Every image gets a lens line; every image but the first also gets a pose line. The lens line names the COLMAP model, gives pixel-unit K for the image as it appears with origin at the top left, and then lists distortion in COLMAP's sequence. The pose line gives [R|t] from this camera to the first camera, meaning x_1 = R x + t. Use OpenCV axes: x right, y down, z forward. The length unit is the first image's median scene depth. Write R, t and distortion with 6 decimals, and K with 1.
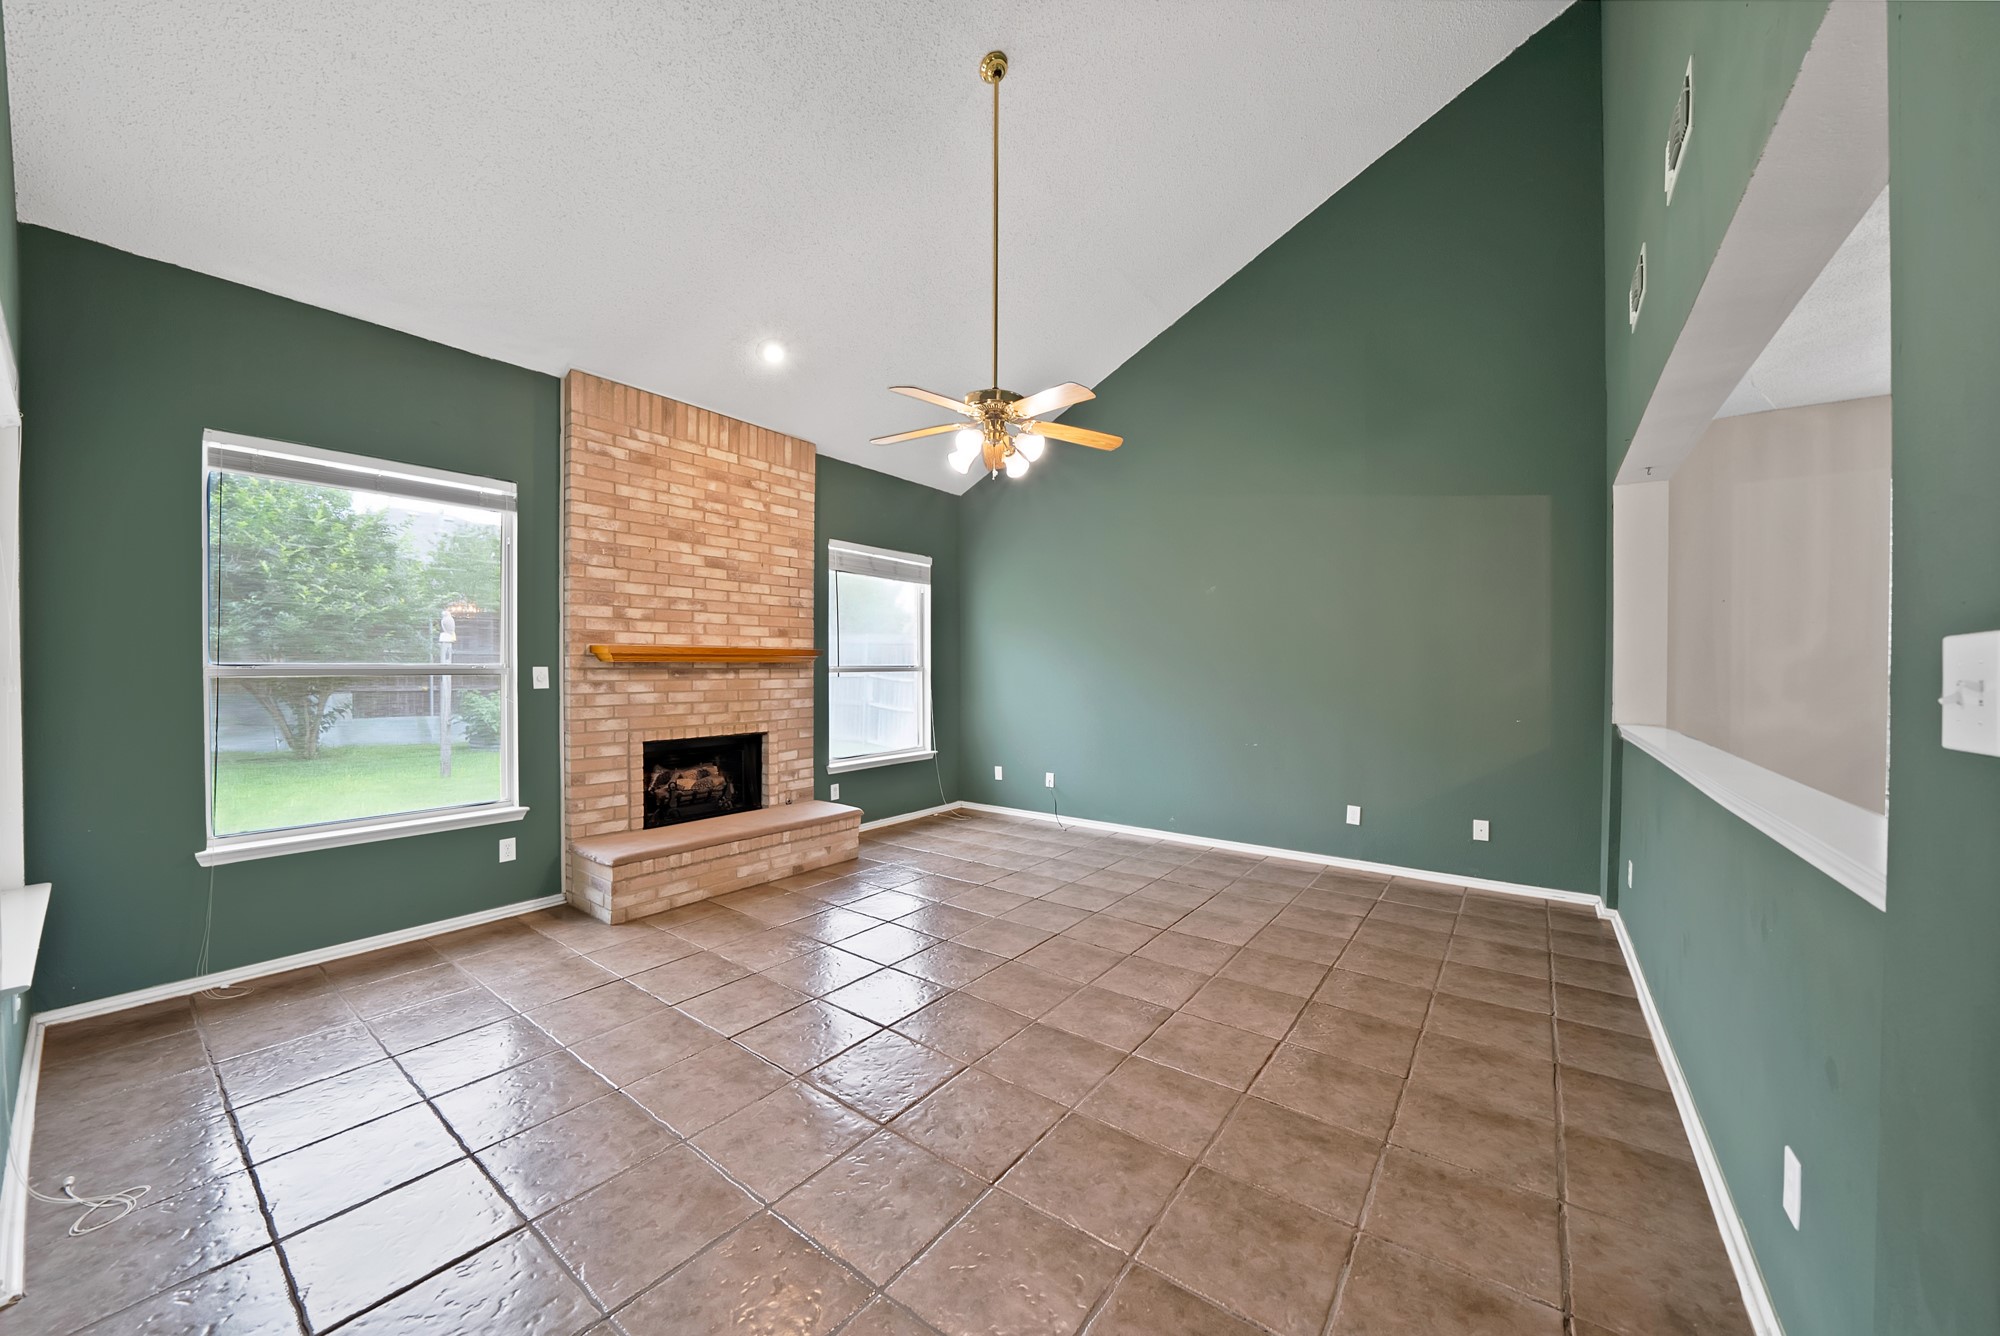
lens RADIAL K [[707.6, 0, 1006.3], [0, 707.6, 674.1], [0, 0, 1]] dist [-0.020563, 0.000145]
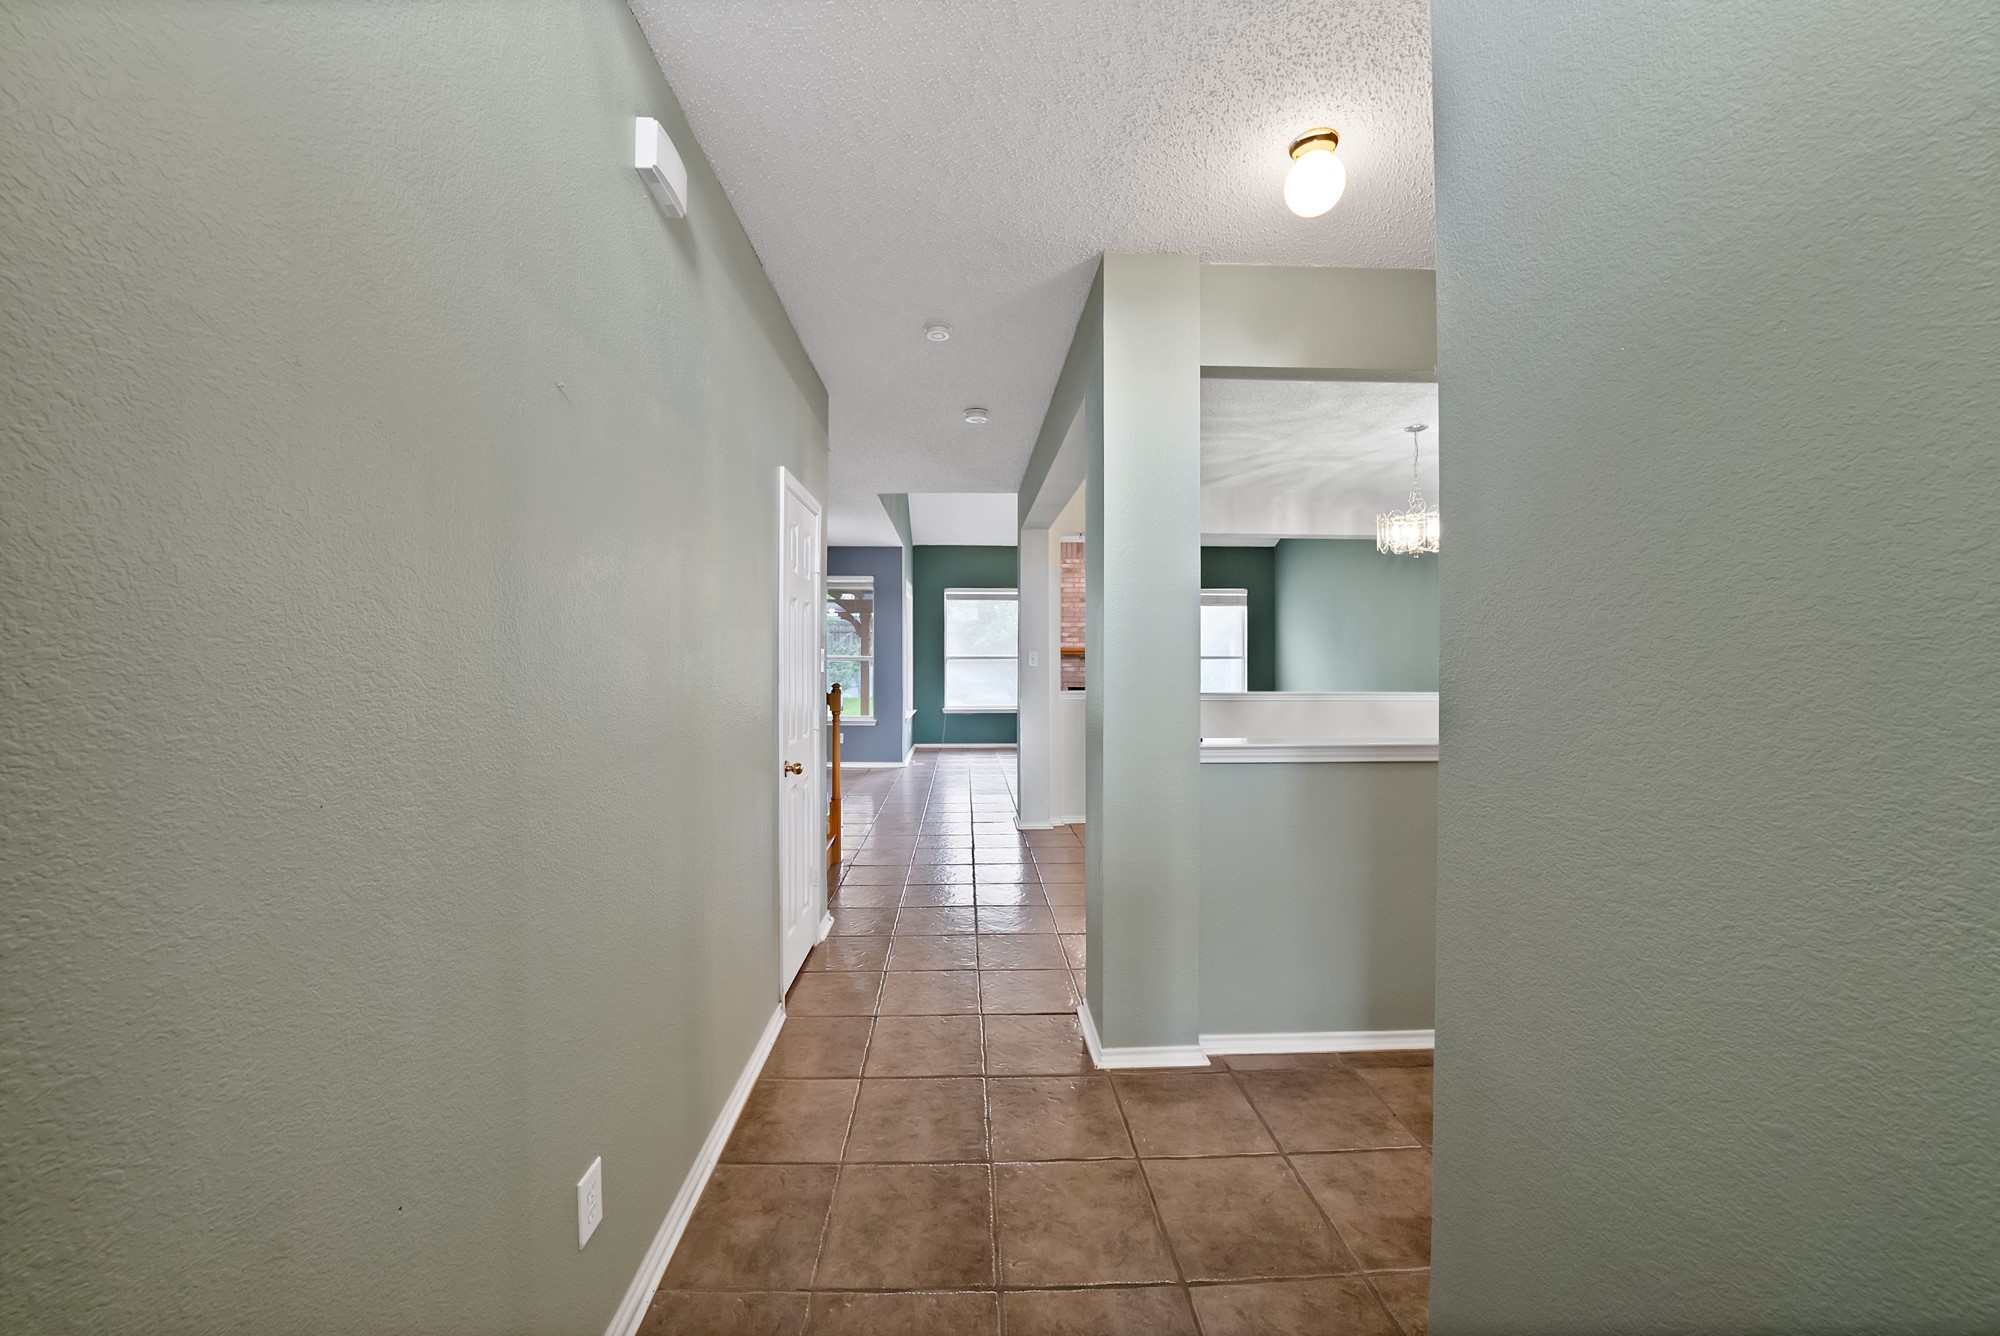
lens RADIAL K [[707.6, 0, 996.1], [0, 707.6, 659.4], [0, 0, 1]] dist [-0.020563, 0.000145]
pose [[0.623699, 0.010416, -0.781595, 1.119576], [-0.010362, 0.999934, 0.005056, -0.010028], [0.781596, 0.004945, 0.623766, -0.644363]]
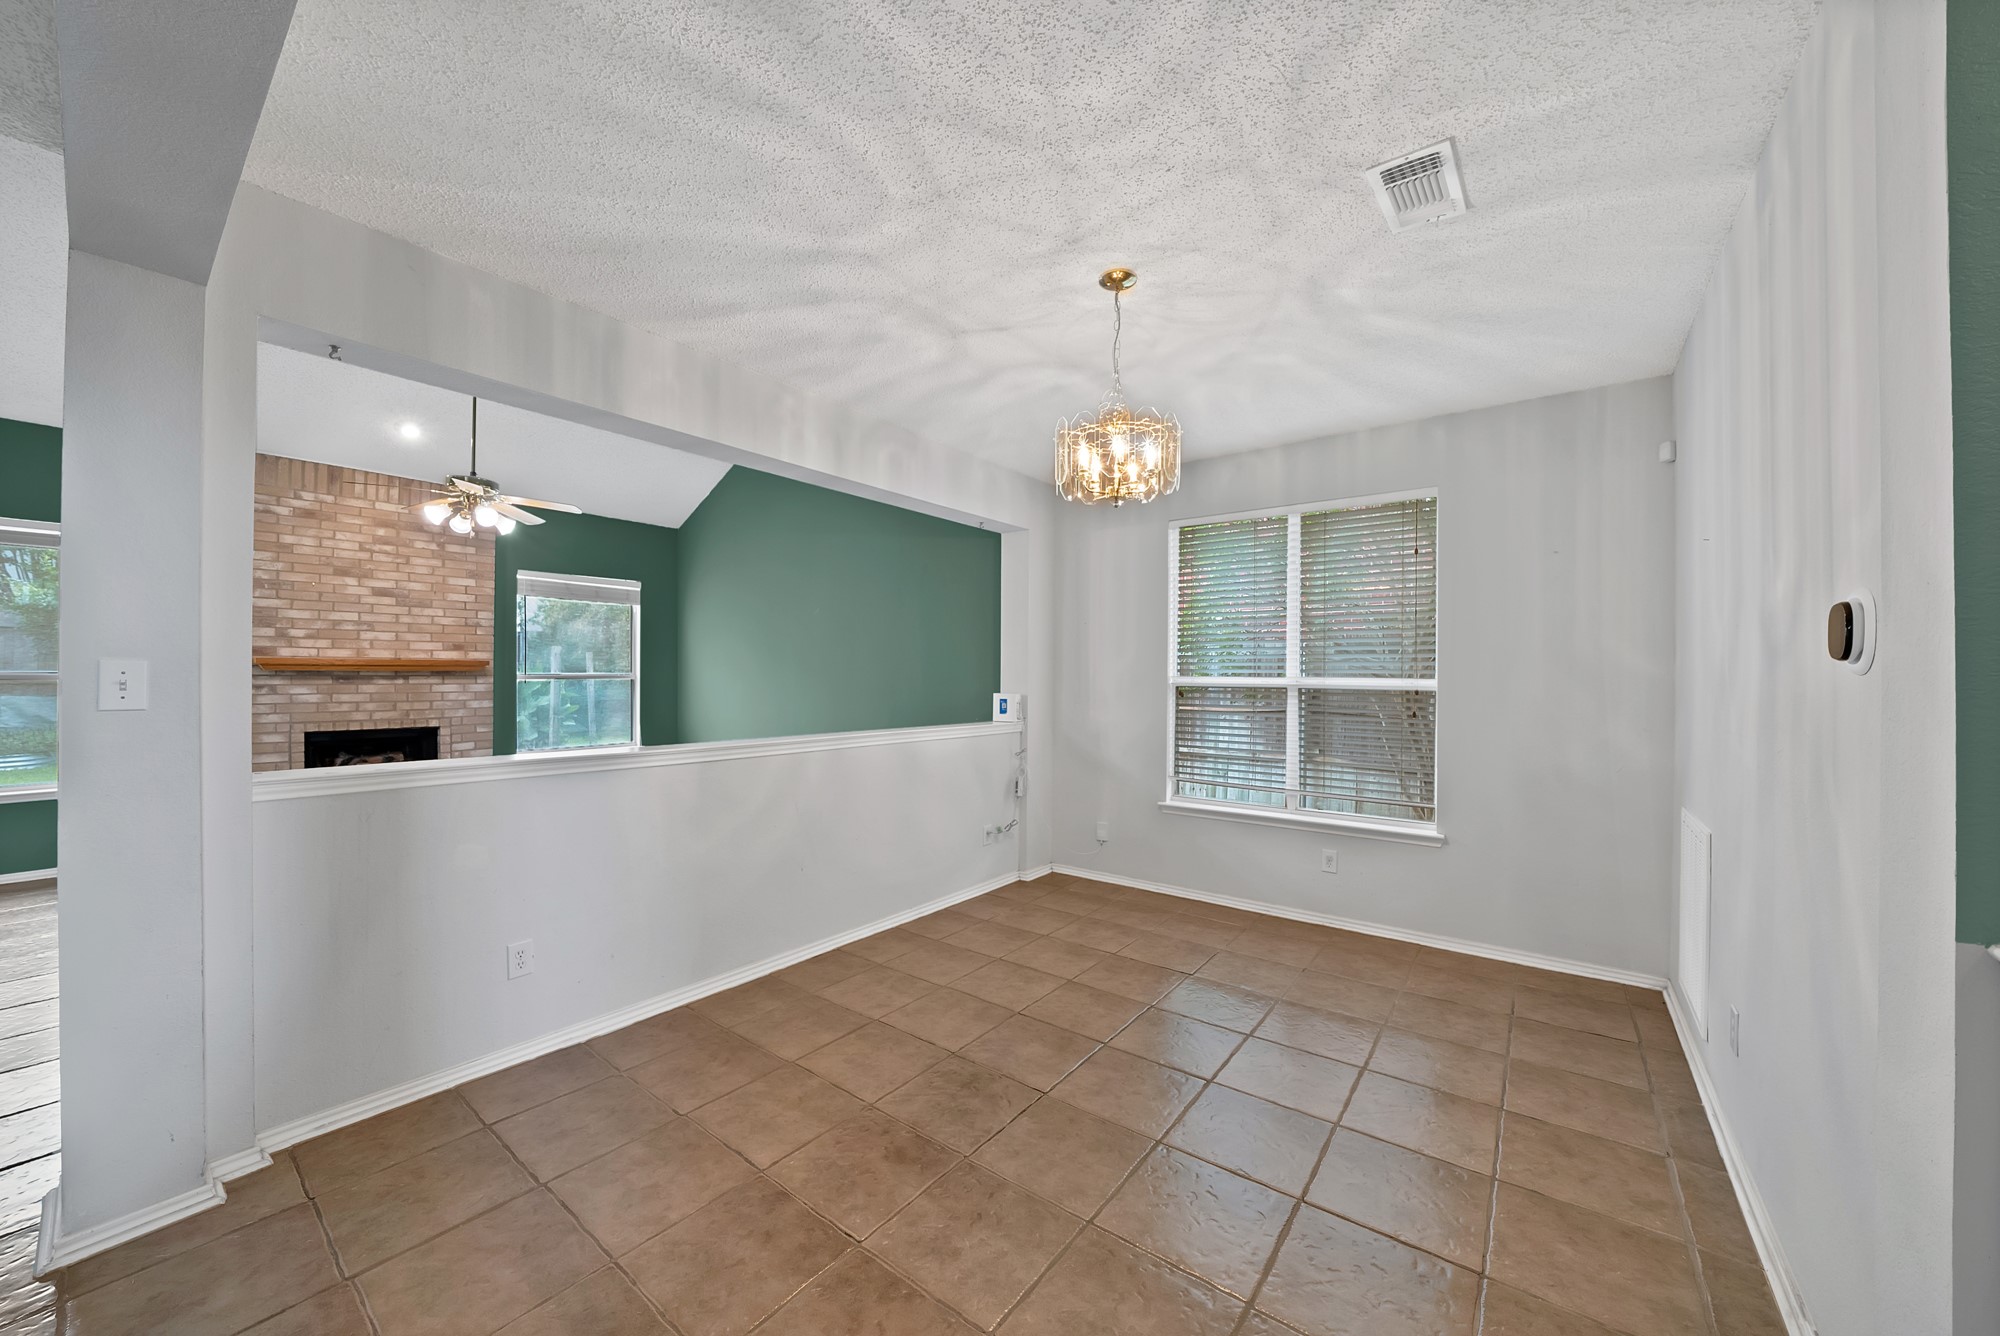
lens RADIAL K [[707.6, 0, 992.0], [0, 707.6, 670.5], [0, 0, 1]] dist [-0.020563, 0.000145]
pose [[0.999652, 0.008562, -0.024941, 0.713293], [-0.008851, 0.999895, -0.011466, -0.012375], [0.024840, 0.011683, 0.999623, -0.223952]]
